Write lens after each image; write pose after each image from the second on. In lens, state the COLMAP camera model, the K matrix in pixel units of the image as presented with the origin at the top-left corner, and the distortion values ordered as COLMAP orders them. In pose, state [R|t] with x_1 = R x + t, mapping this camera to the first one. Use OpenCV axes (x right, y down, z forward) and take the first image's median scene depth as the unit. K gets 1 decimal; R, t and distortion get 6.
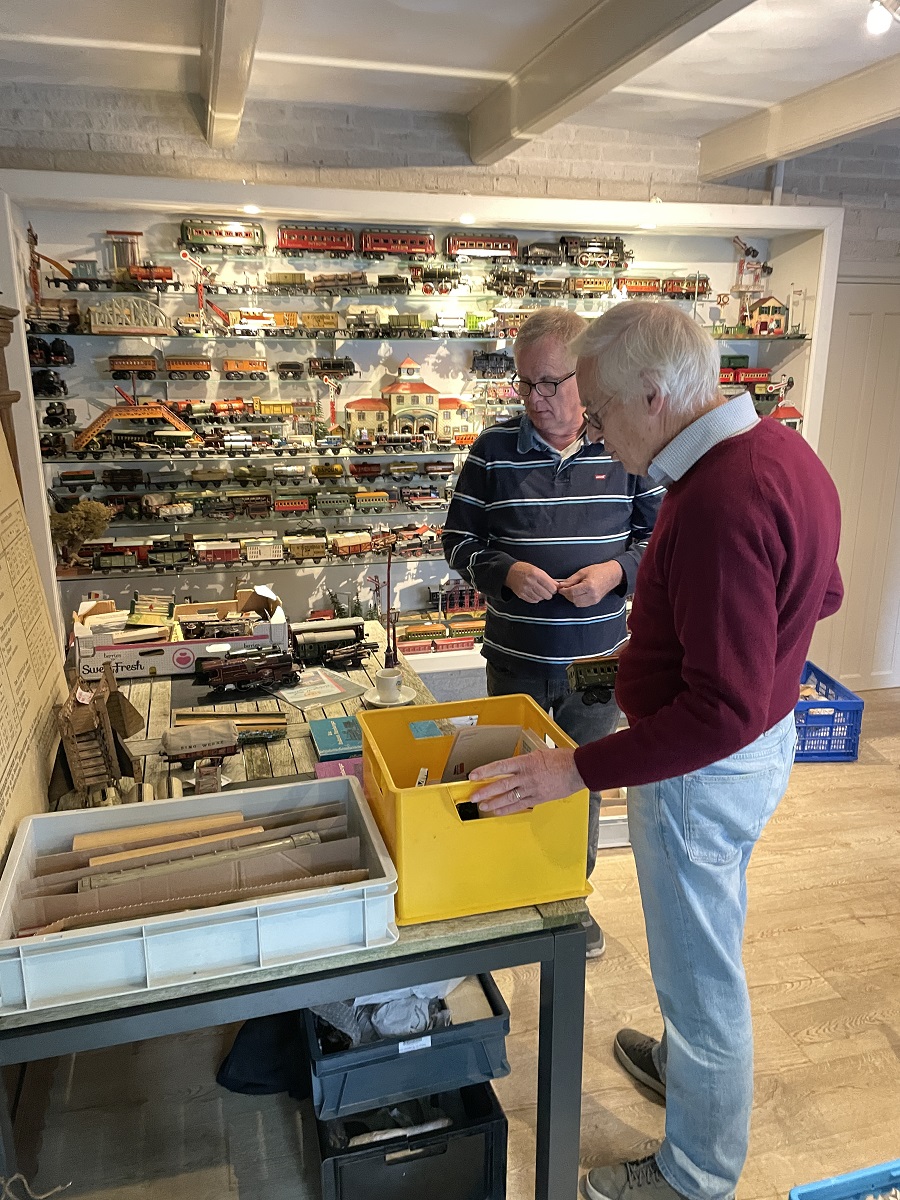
lens RADIAL K [[923.2, 0, 447.7], [0, 923.2, 607.6], [0, 0, 1]] dist [0.110861, -0.144472]
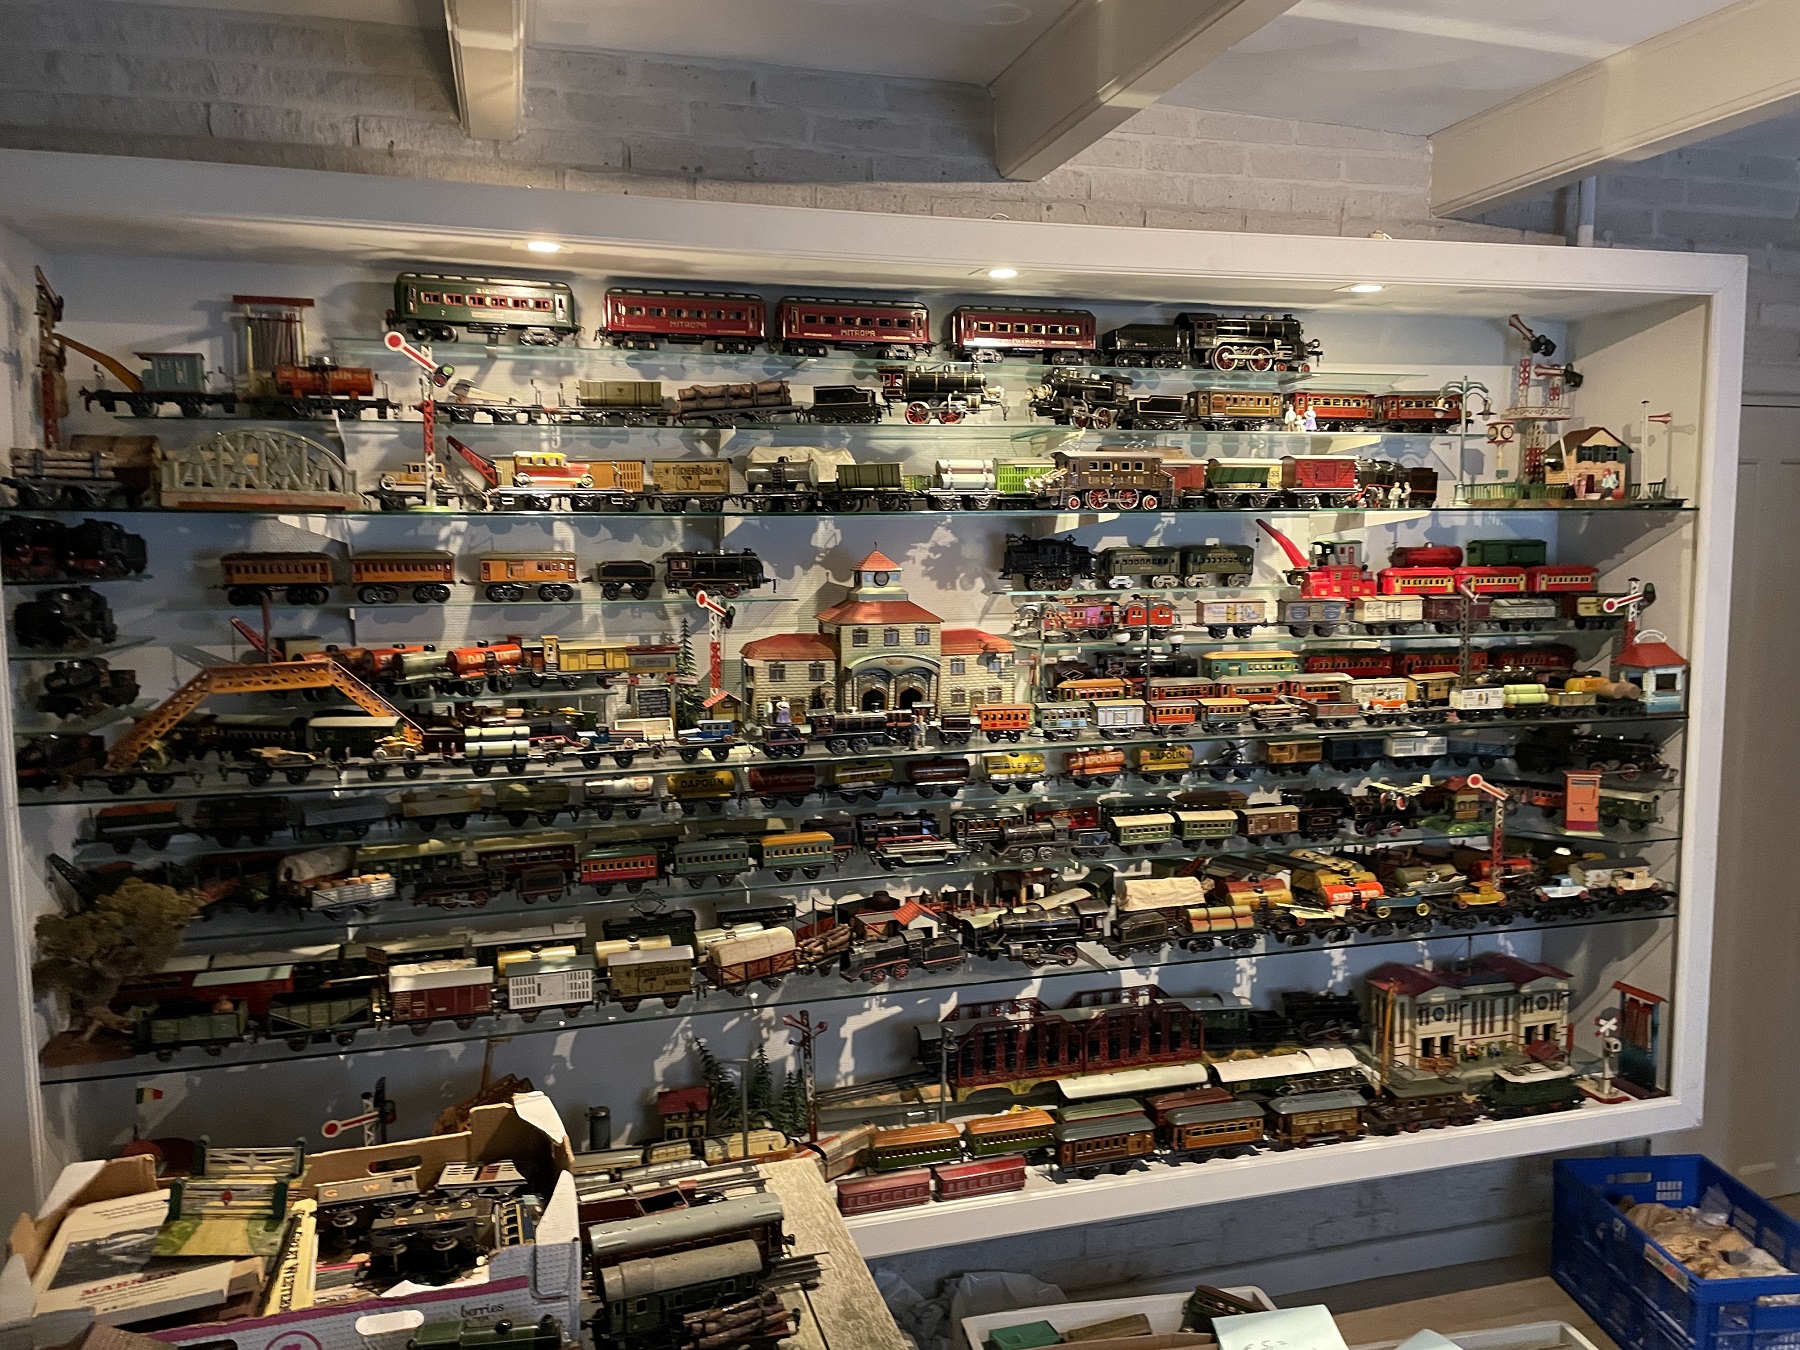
lens RADIAL K [[1351.0, 0, 892.3], [0, 1351.0, 666.4], [0, 0, 1]] dist [0.120051, -0.145765]
pose [[0.999949, -0.007616, 0.006655, -0.039778], [0.008621, 0.985914, -0.167029, -0.096010], [-0.005289, 0.167078, 0.985930, 0.332805]]
